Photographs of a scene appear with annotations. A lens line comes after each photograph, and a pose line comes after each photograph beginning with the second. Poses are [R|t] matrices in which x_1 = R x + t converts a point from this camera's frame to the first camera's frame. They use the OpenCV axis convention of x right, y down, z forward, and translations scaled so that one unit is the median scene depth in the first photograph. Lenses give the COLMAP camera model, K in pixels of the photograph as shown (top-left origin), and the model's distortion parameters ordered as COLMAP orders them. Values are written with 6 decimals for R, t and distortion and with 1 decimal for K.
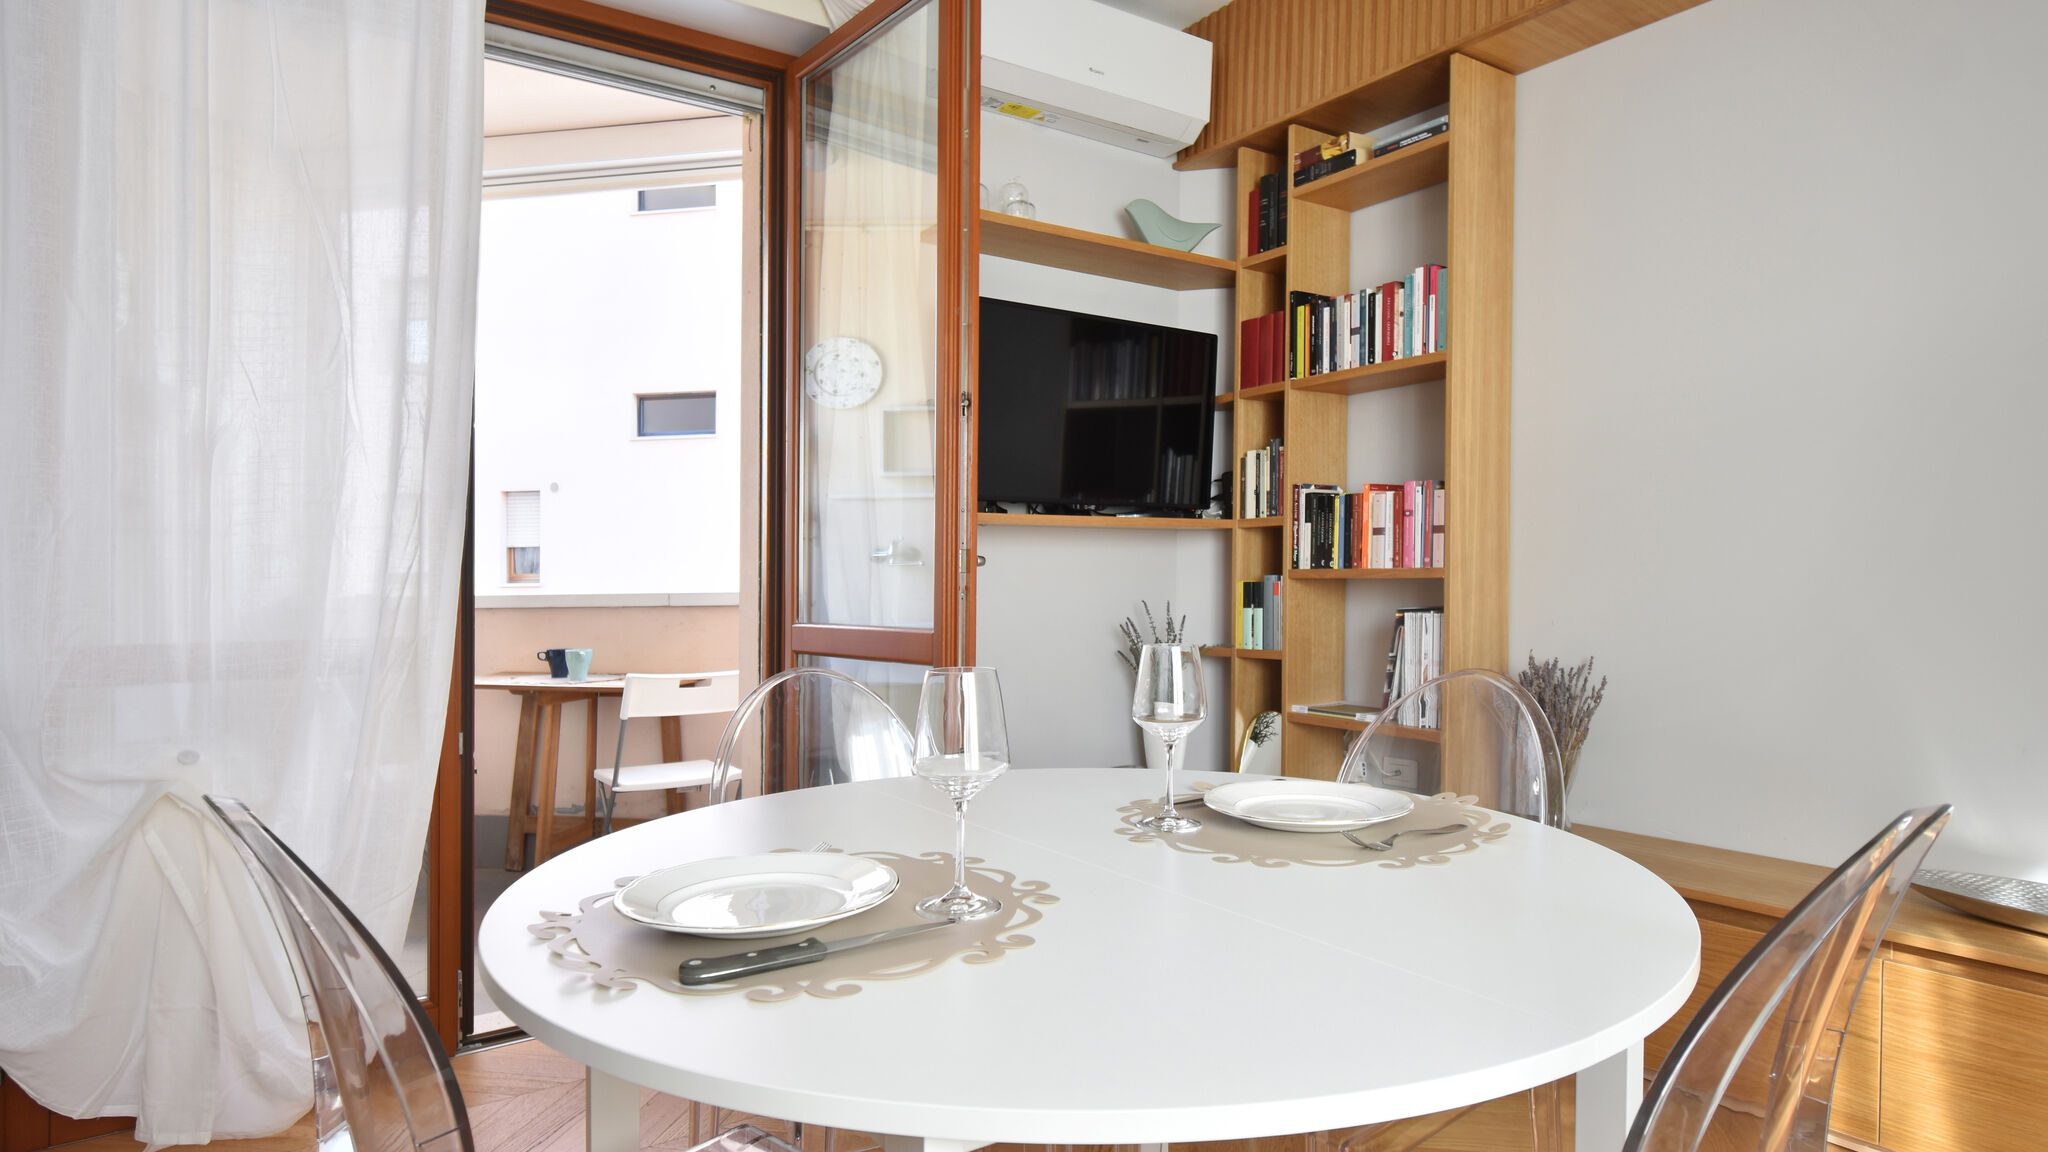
lens RADIAL K [[1114.8, 0, 1023.1], [0, 1114.8, 588.0], [0, 0, 1]] dist [0.001027, -0.000017]
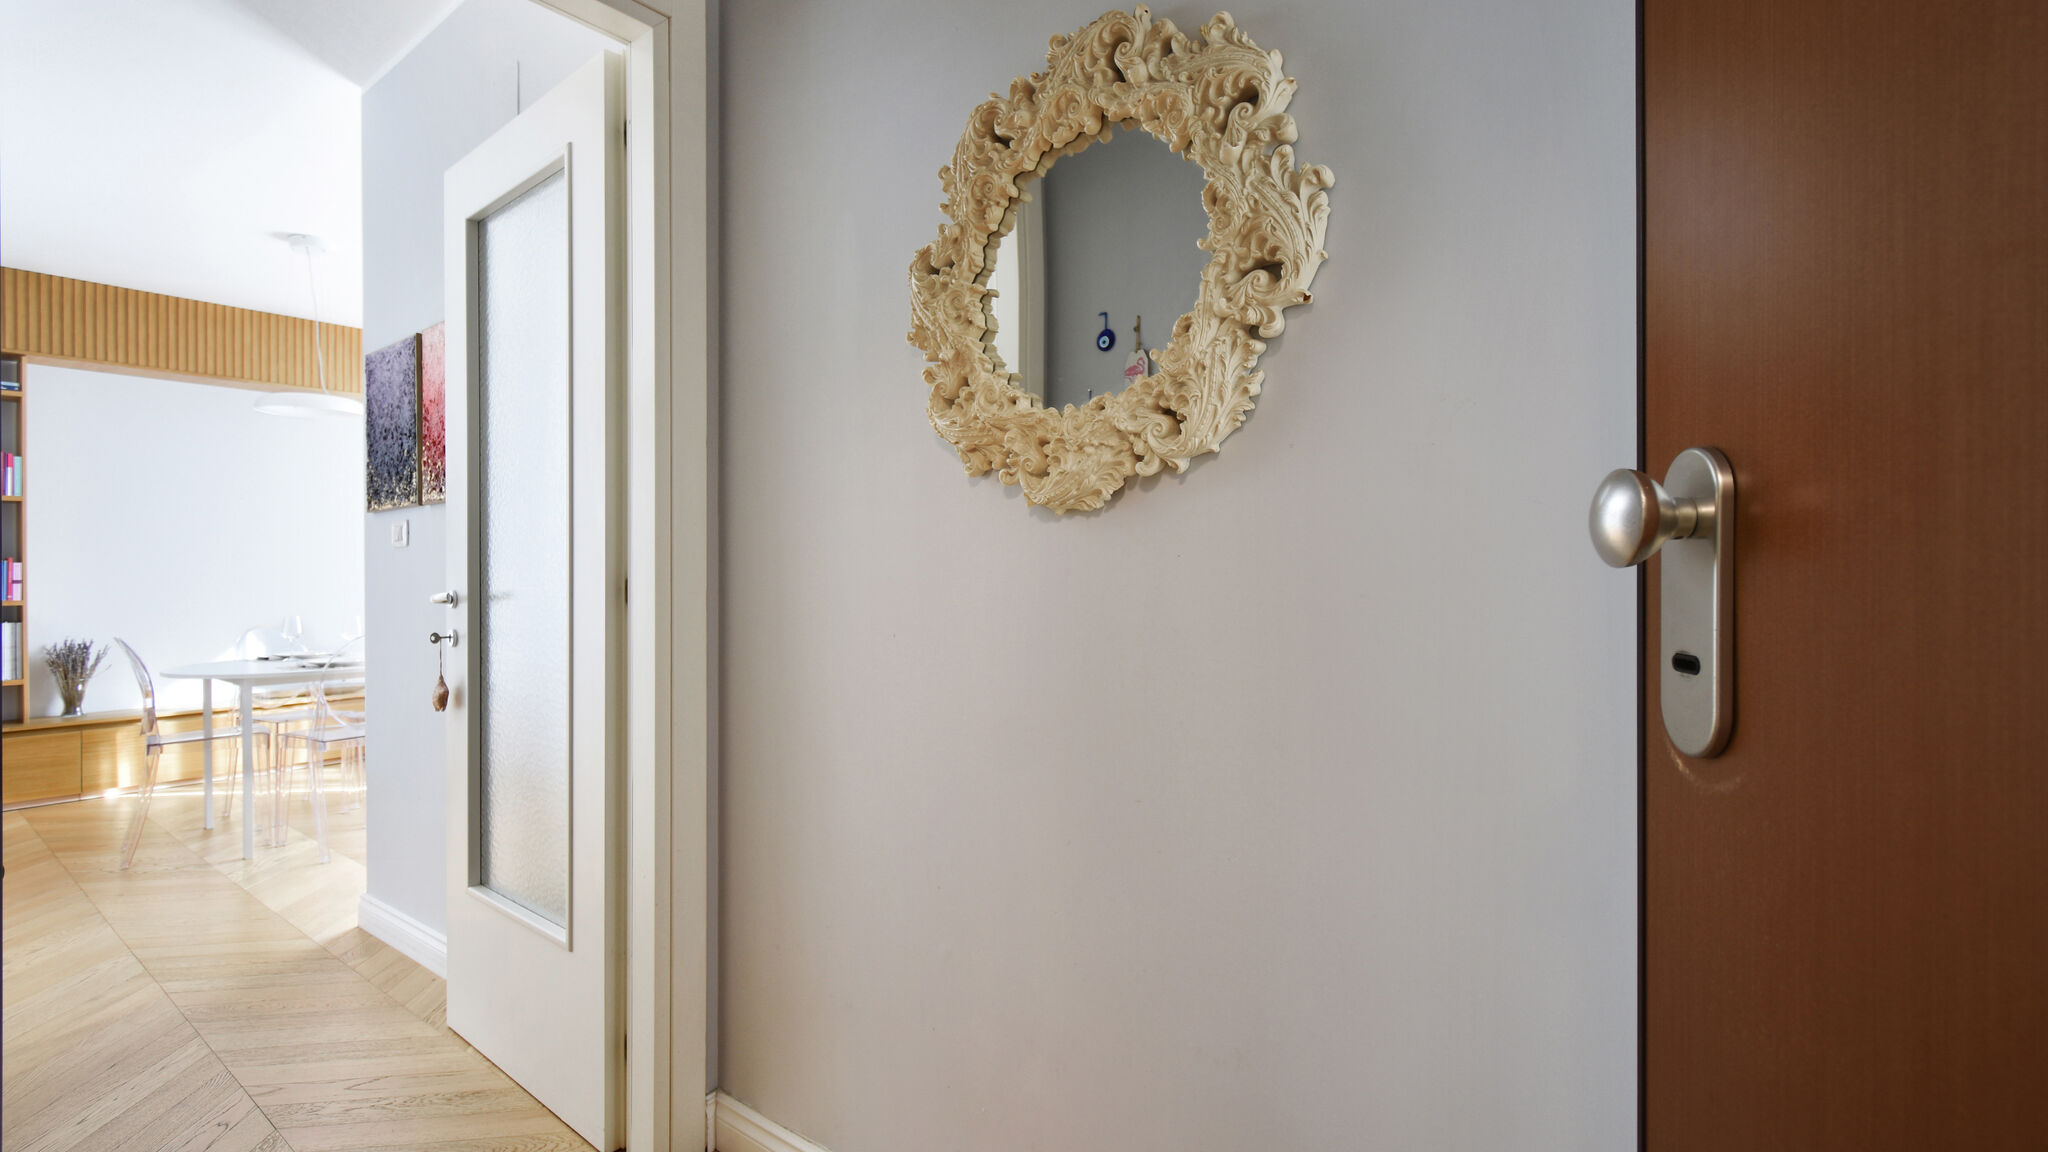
lens RADIAL K [[925.5, 0, 1020.6], [0, 925.5, 571.2], [0, 0, 1]] dist [0.001330, 0.005631]
pose [[-0.254527, 0.014840, 0.966952, -1.628861], [0.019366, 0.999760, -0.010246, -0.017189], [-0.966872, 0.016118, -0.254754, -0.329731]]
